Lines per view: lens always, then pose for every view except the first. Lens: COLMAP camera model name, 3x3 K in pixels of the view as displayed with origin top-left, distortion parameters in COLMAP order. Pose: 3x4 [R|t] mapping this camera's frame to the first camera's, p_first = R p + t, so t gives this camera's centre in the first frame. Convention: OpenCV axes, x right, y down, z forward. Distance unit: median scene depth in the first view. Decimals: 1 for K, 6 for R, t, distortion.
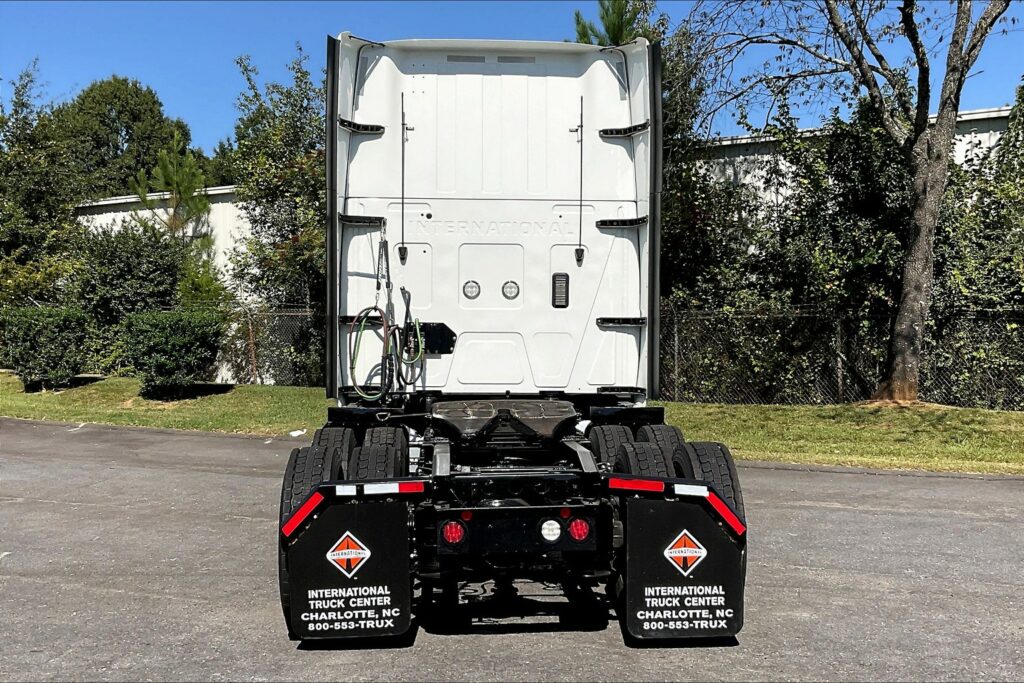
lens RADIAL K [[1217.4, 0, 512.0], [0, 1217.4, 341.5], [0, 0, 1]] dist [0.086279, -0.002088]
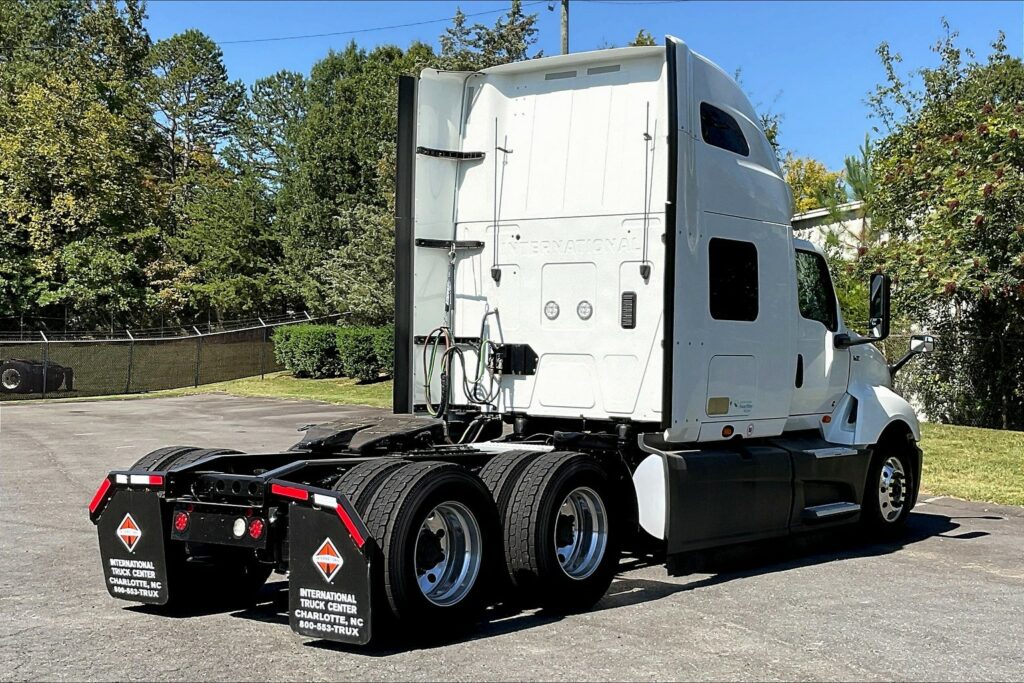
lens RADIAL K [[1441.9, 0, 512.4], [0, 1441.9, 356.0], [0, 0, 1]] dist [0.092650, -0.022296]
pose [[0.758865, 0.011120, -0.651153, 0.707324], [-0.016923, 0.999853, -0.002648, -0.002140], [0.651028, 0.013029, 0.758942, 0.098688]]
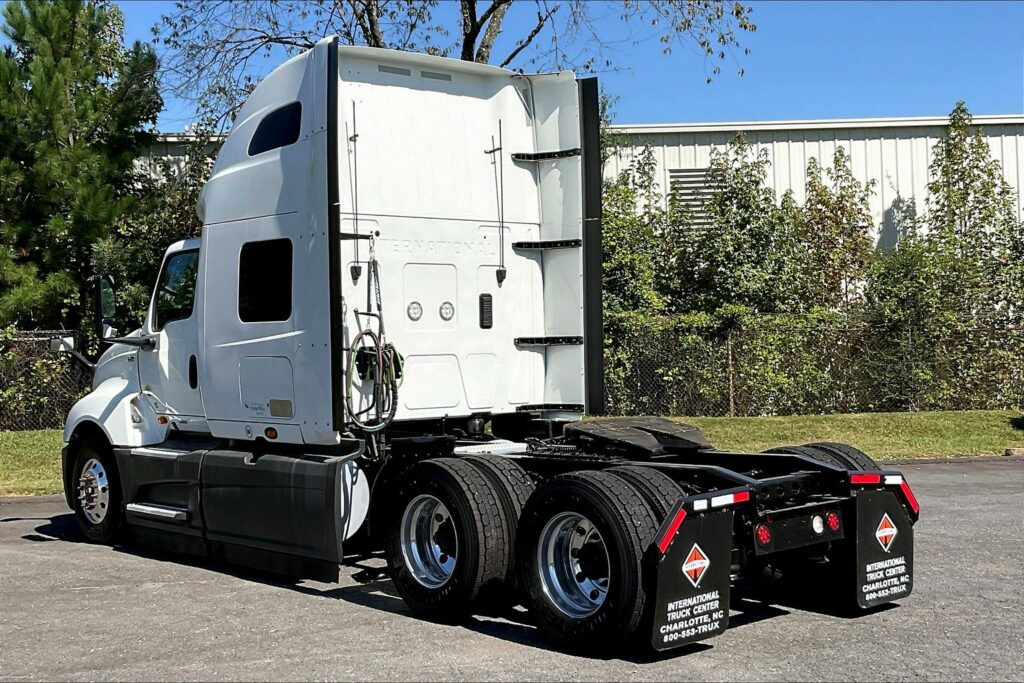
lens RADIAL K [[1390.9, 0, 512.0], [0, 1390.9, 341.5], [0, 0, 1]] dist [0.081174, -0.004062]
pose [[0.794143, -0.020694, 0.607378, -0.647244], [0.026604, 0.999646, -0.000724, -0.015926], [-0.607148, 0.016734, 0.794413, 0.081269]]
